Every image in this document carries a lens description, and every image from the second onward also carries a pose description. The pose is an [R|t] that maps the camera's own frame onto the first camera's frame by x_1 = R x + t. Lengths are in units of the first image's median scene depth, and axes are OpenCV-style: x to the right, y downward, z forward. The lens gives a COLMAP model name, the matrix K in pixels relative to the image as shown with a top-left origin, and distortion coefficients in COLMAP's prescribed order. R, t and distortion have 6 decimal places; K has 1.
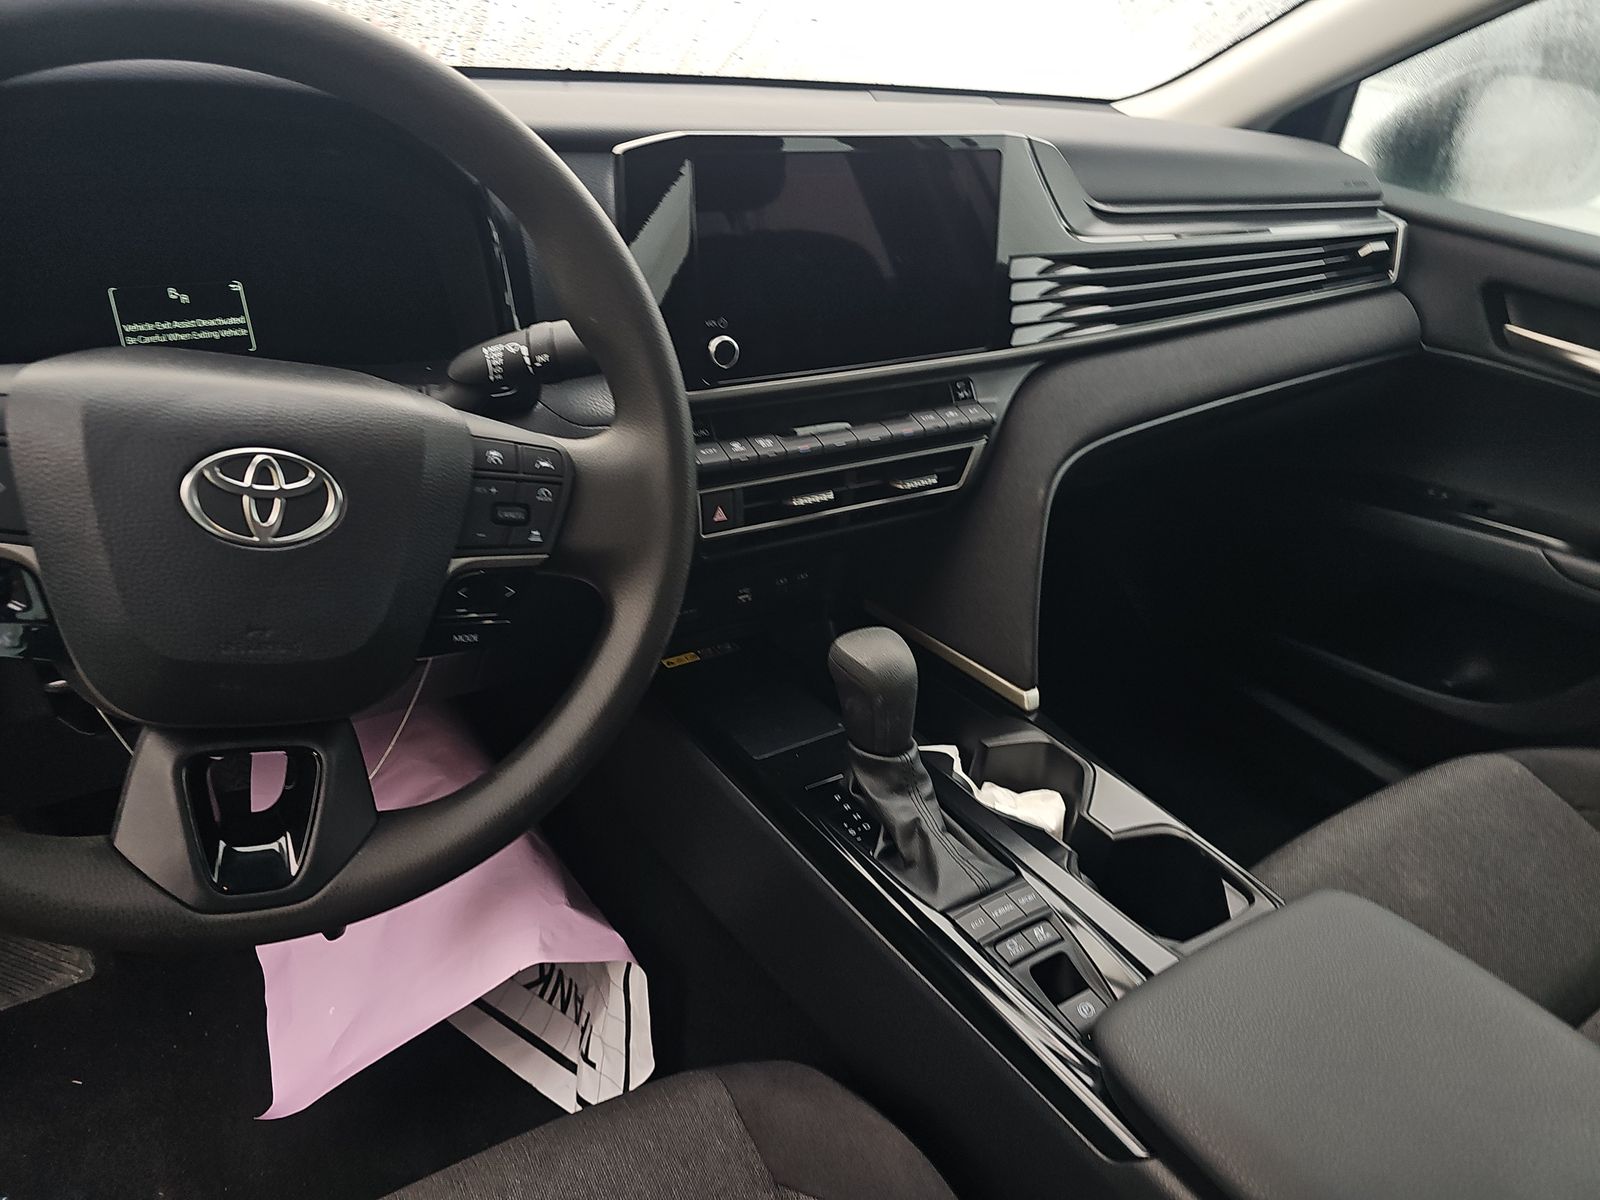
lens RADIAL K [[1047.9, 0, 799.9], [0, 1047.9, 604.1], [0, 0, 1]] dist [0.103114, -0.125259]
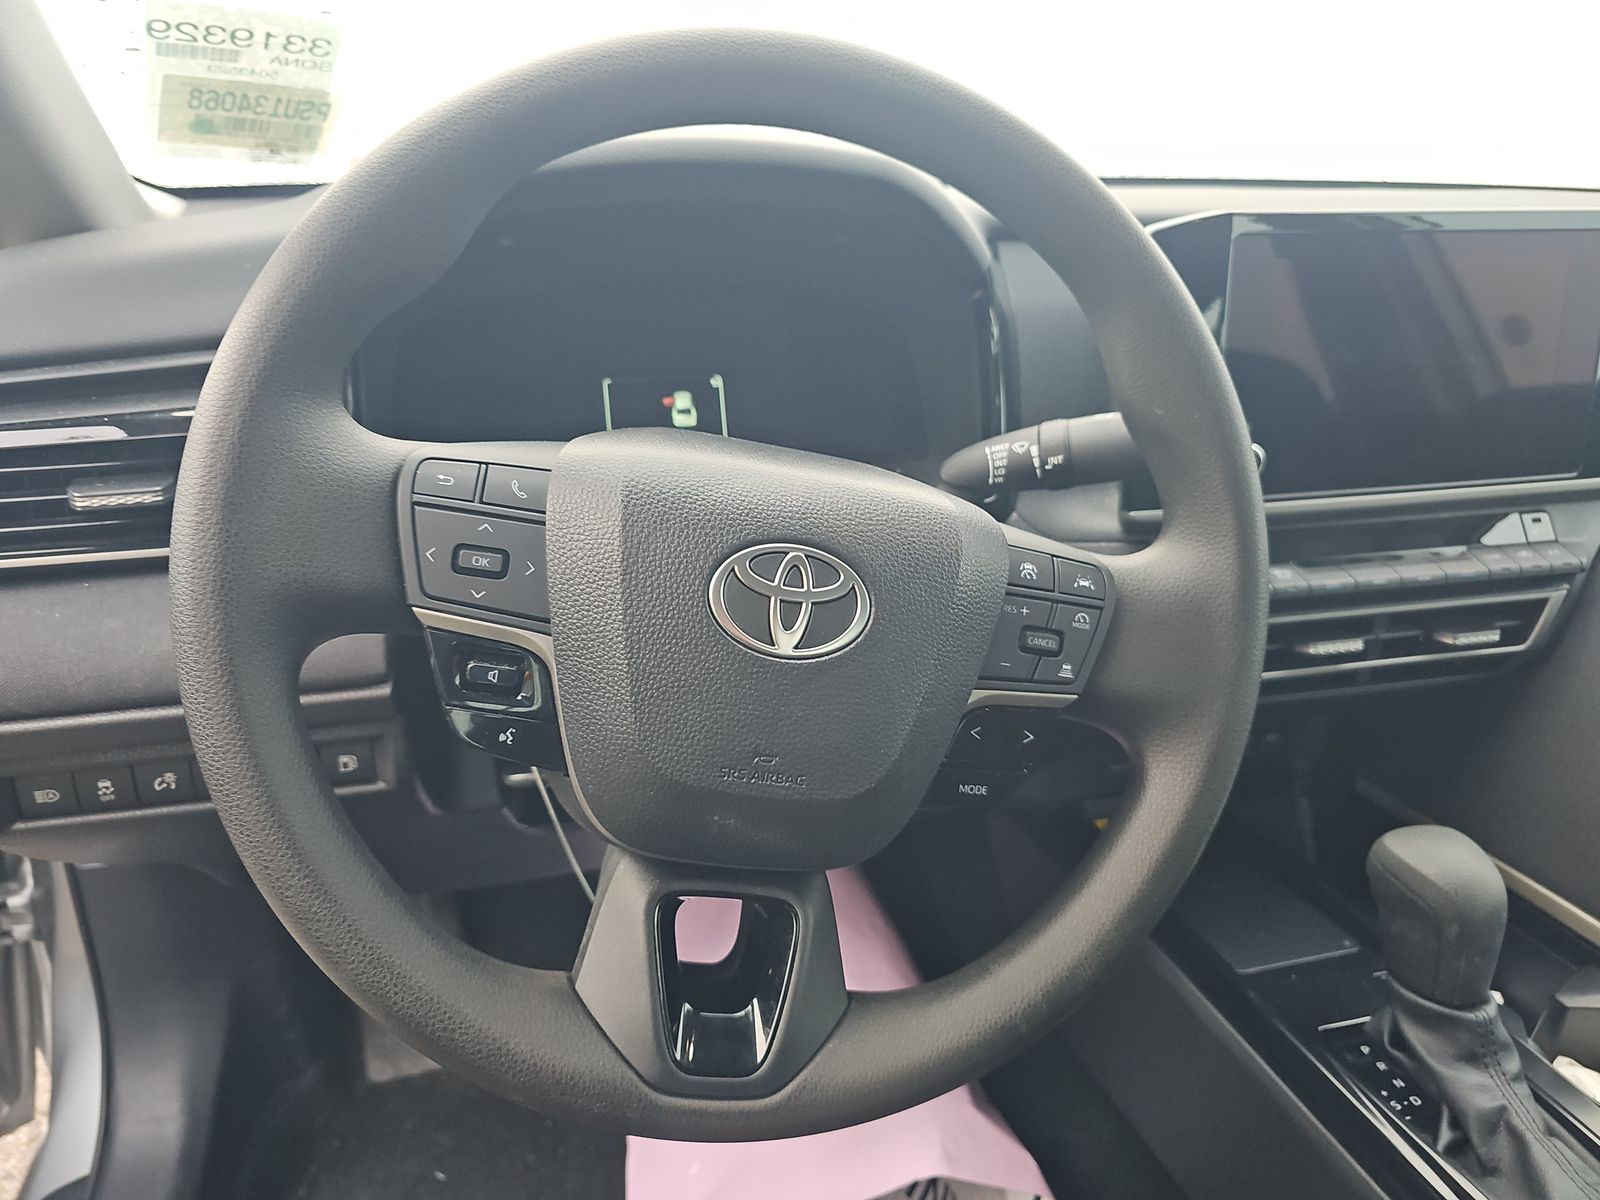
lens RADIAL K [[1052.9, 0, 782.9], [0, 1052.9, 595.7], [0, 0, 1]] dist [0.038842, -0.032895]
pose [[0.951768, 0.072121, -0.298222, -0.190239], [-0.108438, 0.988321, -0.107065, -0.010382], [0.287018, 0.134240, 0.948473, 0.149167]]
